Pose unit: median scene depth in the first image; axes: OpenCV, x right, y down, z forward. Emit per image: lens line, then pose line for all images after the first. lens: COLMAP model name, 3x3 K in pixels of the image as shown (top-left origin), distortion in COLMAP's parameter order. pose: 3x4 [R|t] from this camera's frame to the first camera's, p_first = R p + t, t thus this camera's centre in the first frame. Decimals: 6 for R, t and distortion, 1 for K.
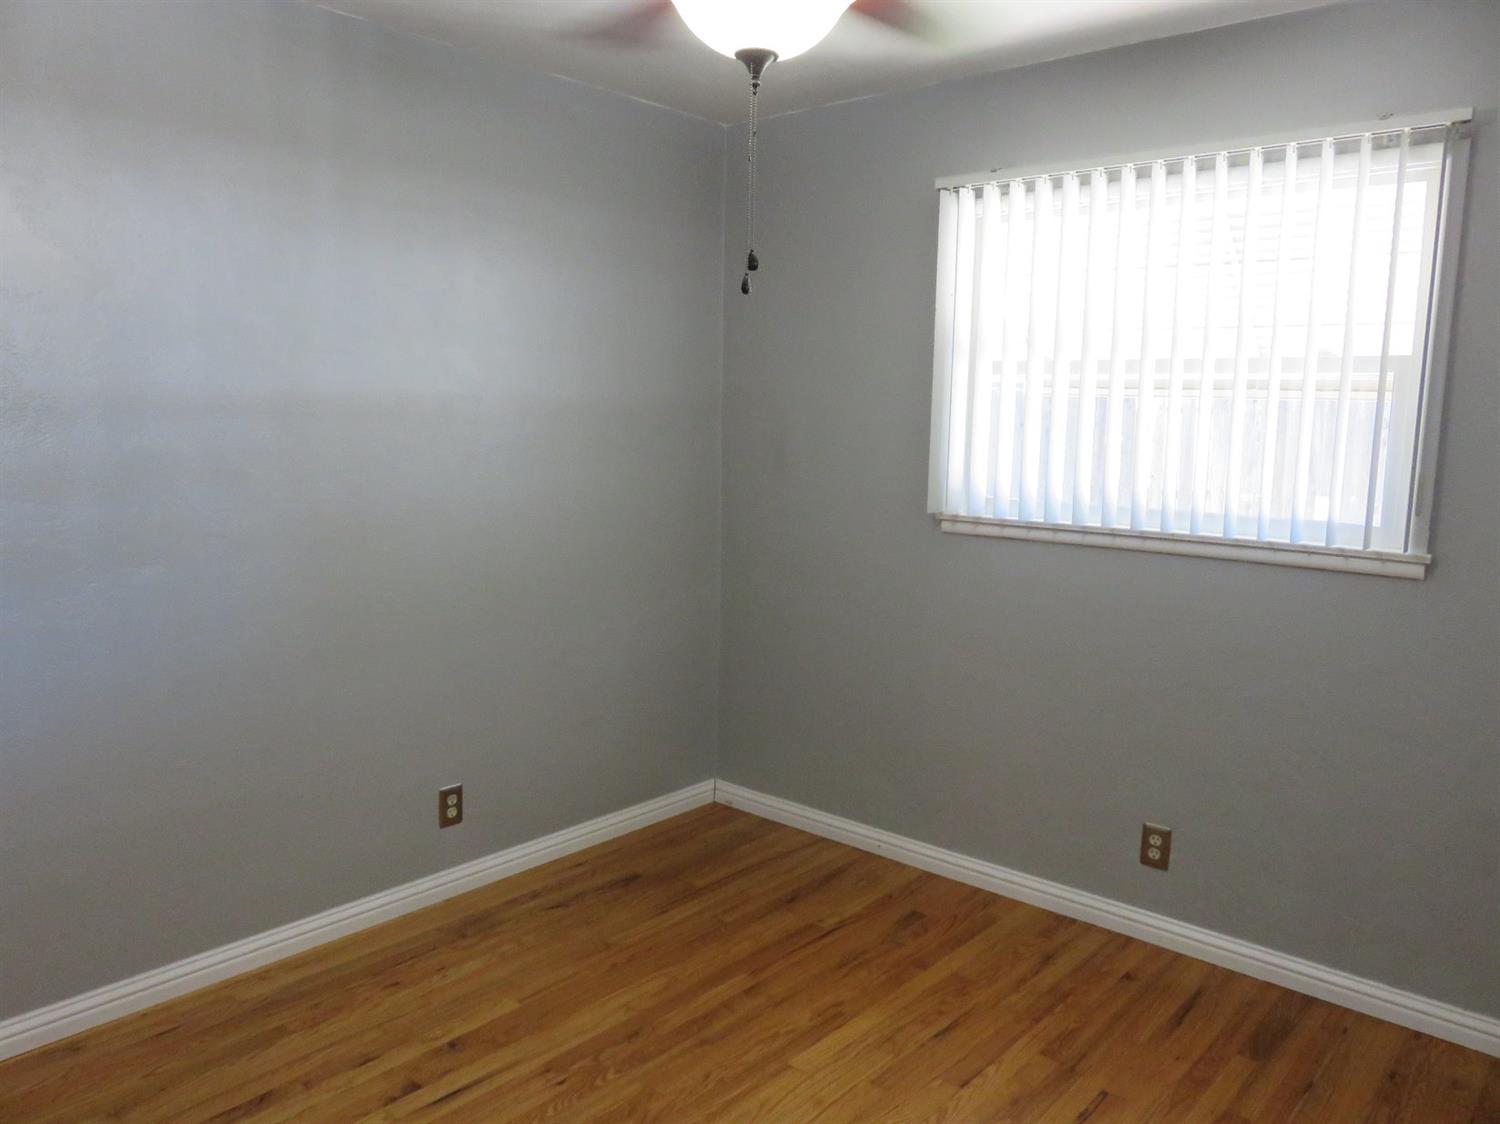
lens RADIAL K [[1136.0, 0, 750.0], [0, 1136.0, 562.0], [0, 0, 1]] dist [-0.002069, 0.002102]
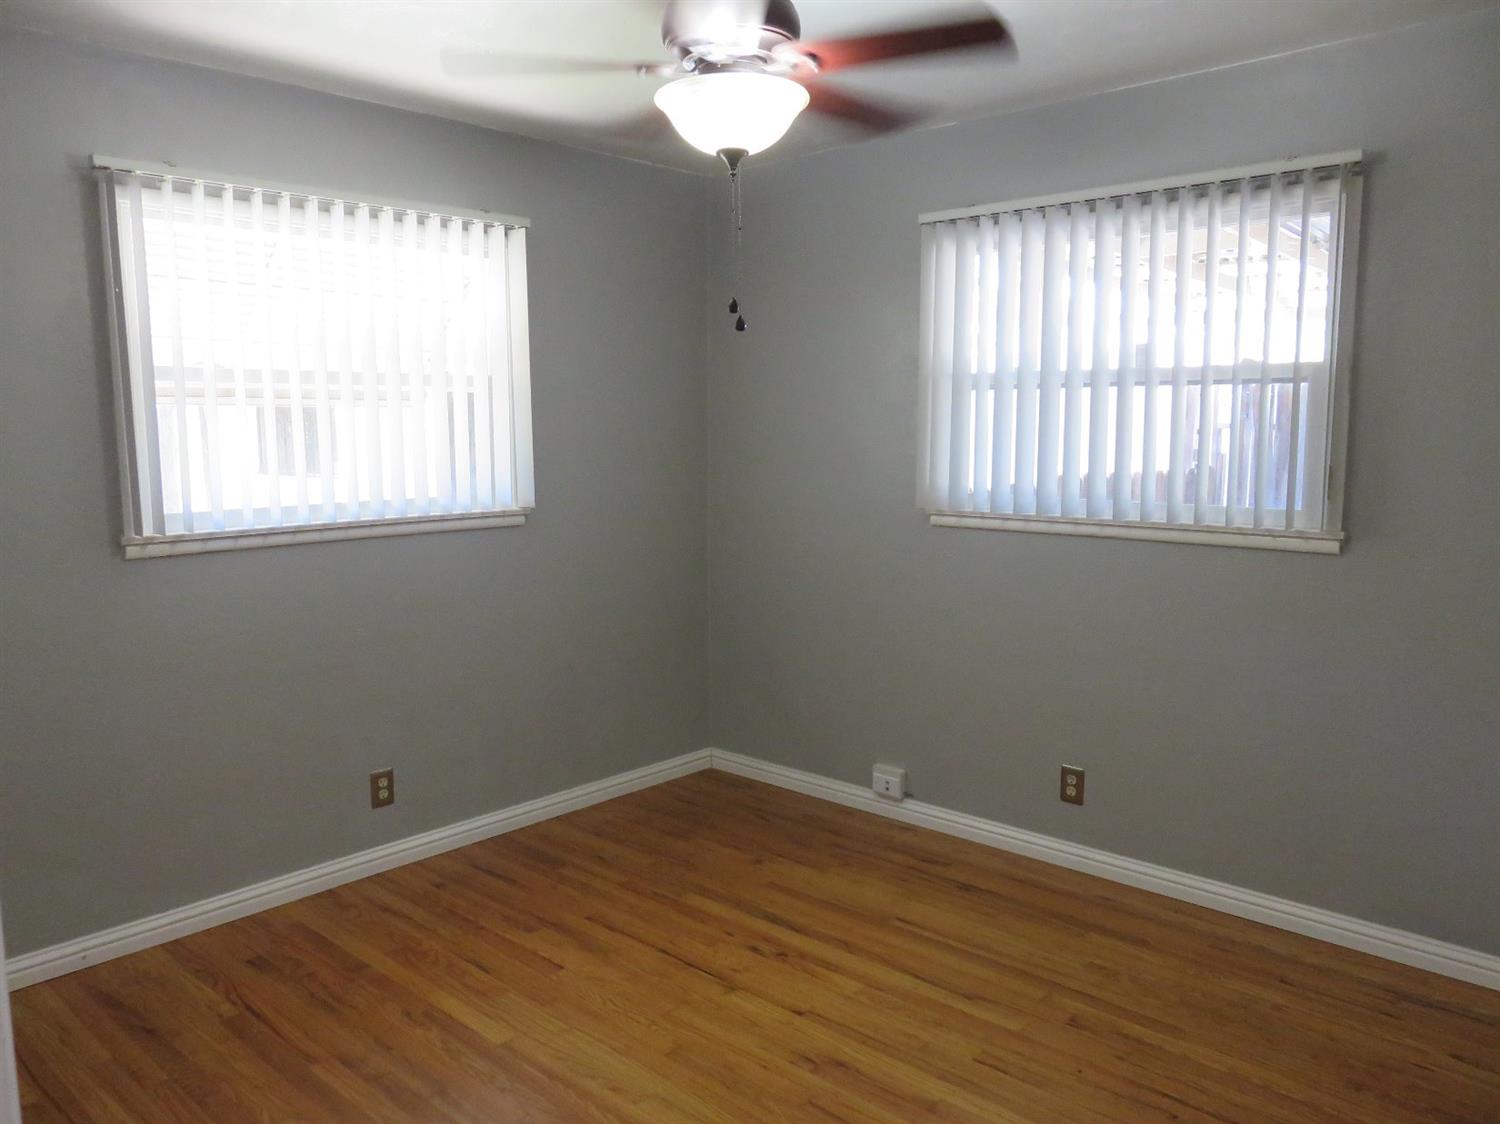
lens RADIAL K [[1117.9, 0, 750.0], [0, 1117.9, 562.0], [0, 0, 1]] dist [-0.005814, -0.001450]
pose [[0.036083, -0.143247, 0.989029, -0.796456], [0.142293, 0.980326, 0.136795, -0.088890], [-0.989167, 0.135796, 0.055756, 0.570323]]
